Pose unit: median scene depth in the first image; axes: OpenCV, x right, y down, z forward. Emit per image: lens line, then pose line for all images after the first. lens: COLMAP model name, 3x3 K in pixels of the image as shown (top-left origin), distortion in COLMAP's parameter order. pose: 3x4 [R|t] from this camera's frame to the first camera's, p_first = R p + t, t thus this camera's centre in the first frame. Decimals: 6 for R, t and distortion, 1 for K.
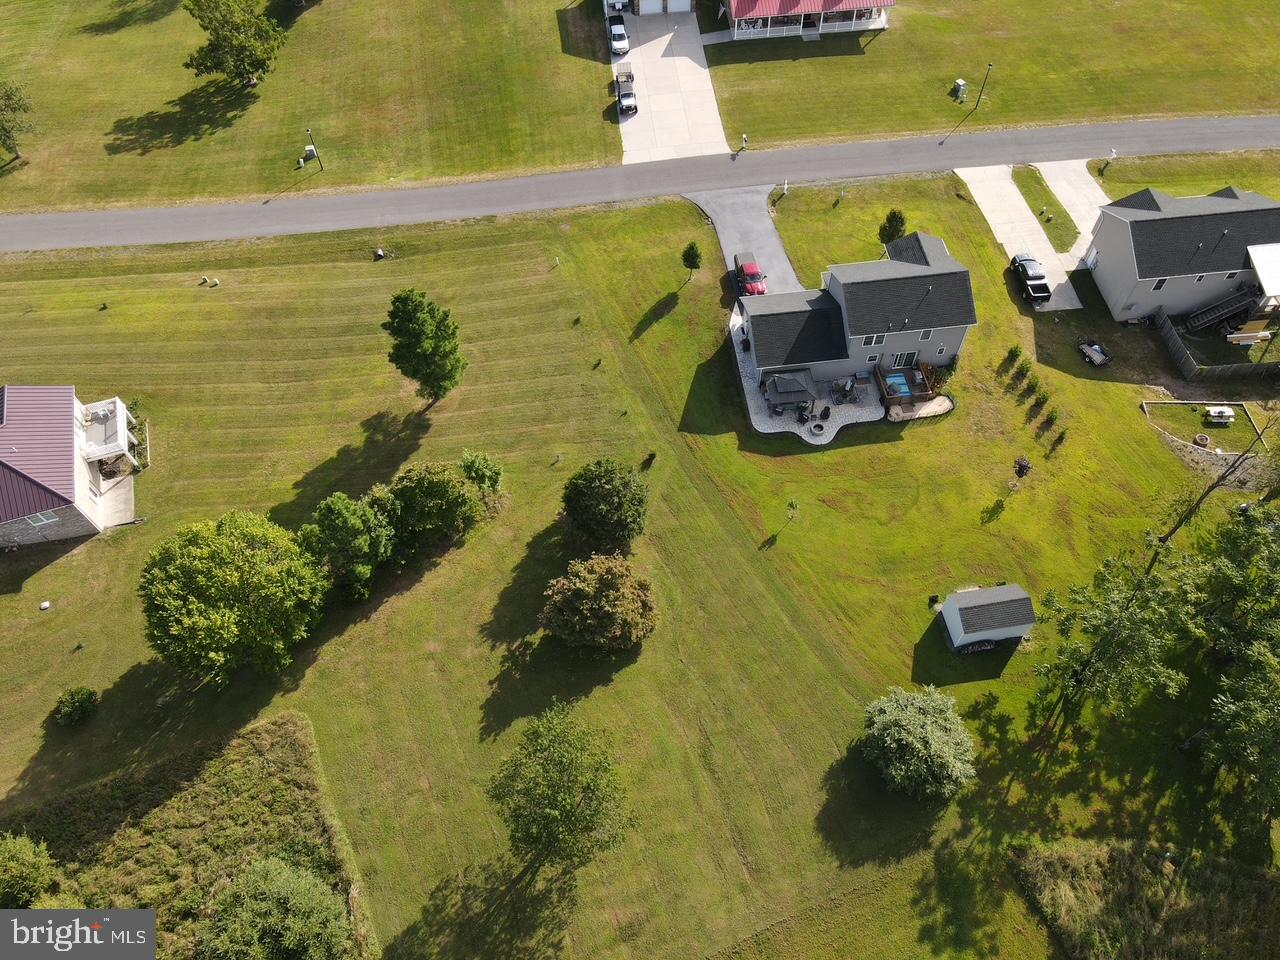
lens RADIAL K [[938.6, 0, 637.6], [0, 938.6, 482.3], [0, 0, 1]] dist [0.005429, 0.012548]
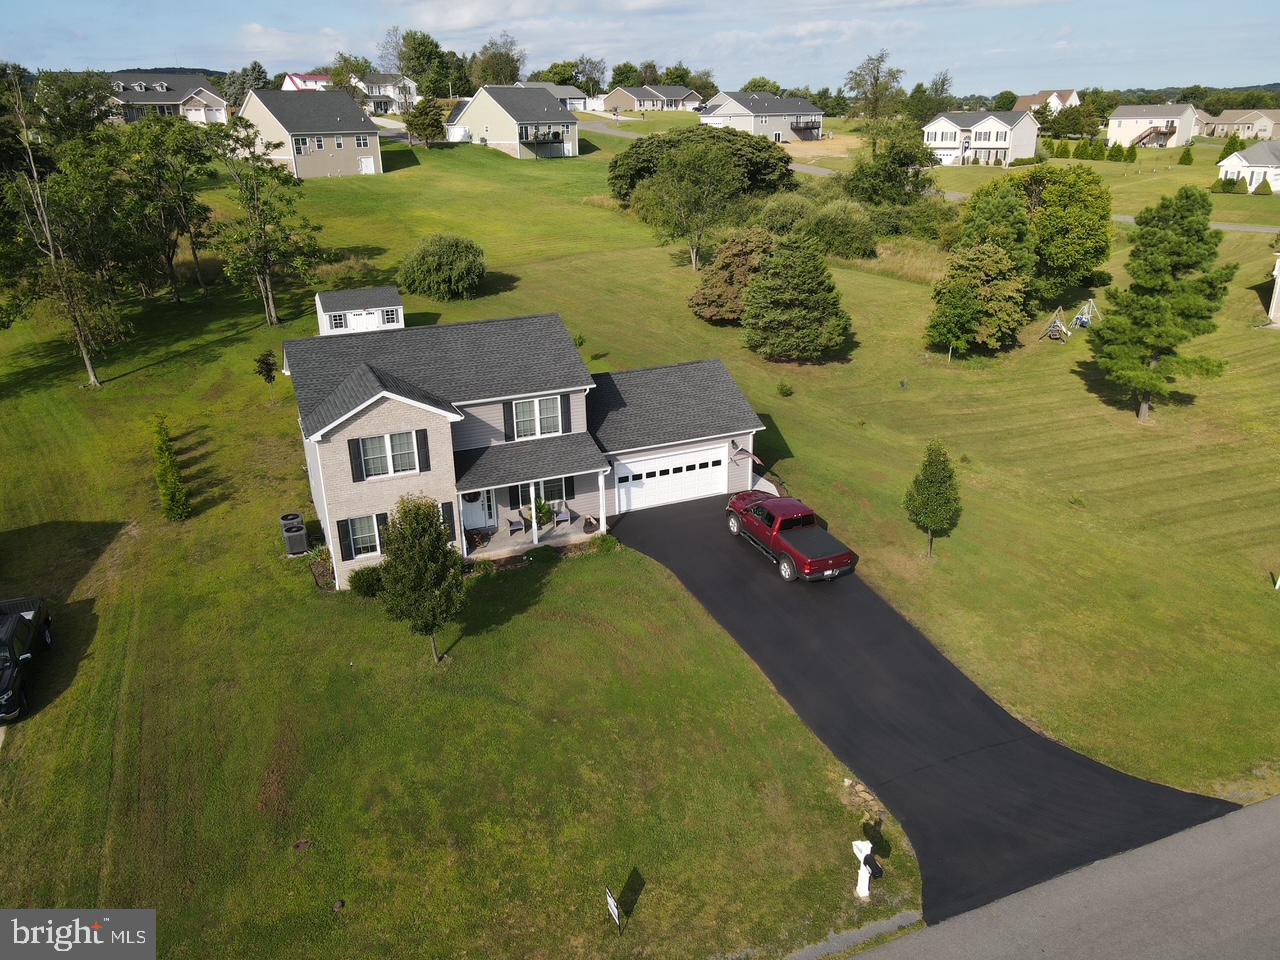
lens RADIAL K [[938.6, 0, 637.6], [0, 938.6, 482.3], [0, 0, 1]] dist [0.005429, 0.012548]
pose [[-0.954990, 0.148327, -0.256893, 0.312170], [-0.220800, 0.222888, 0.949509, -0.660300], [0.198096, 0.963494, -0.180106, 1.163347]]
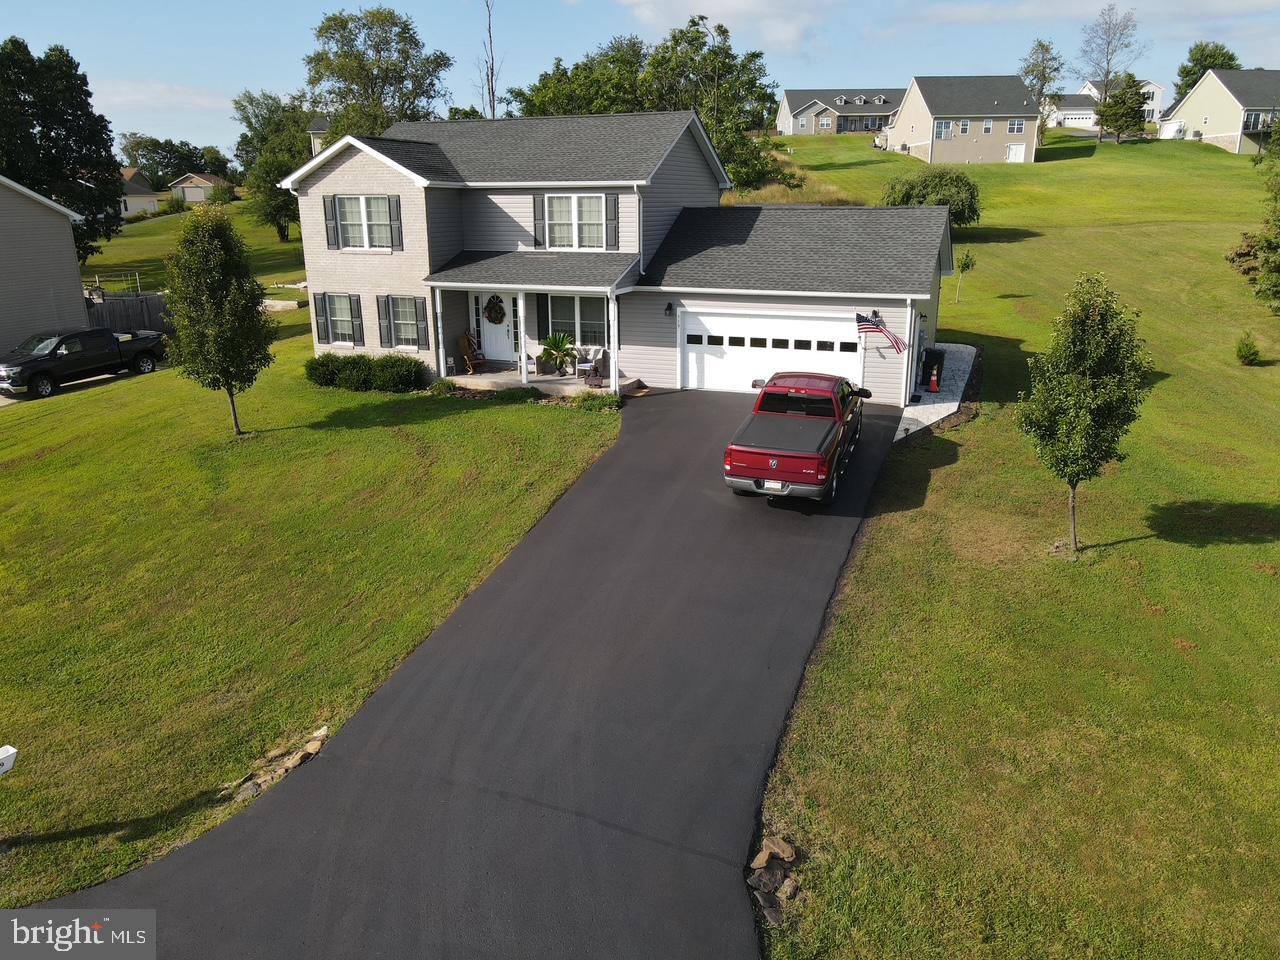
lens RADIAL K [[938.6, 0, 637.6], [0, 938.6, 482.3], [0, 0, 1]] dist [0.005429, 0.012548]
pose [[-0.879412, -0.105681, 0.464183, 0.053153], [0.414673, 0.308892, 0.855940, -0.478378], [-0.233839, 0.945207, -0.227820, 1.201876]]
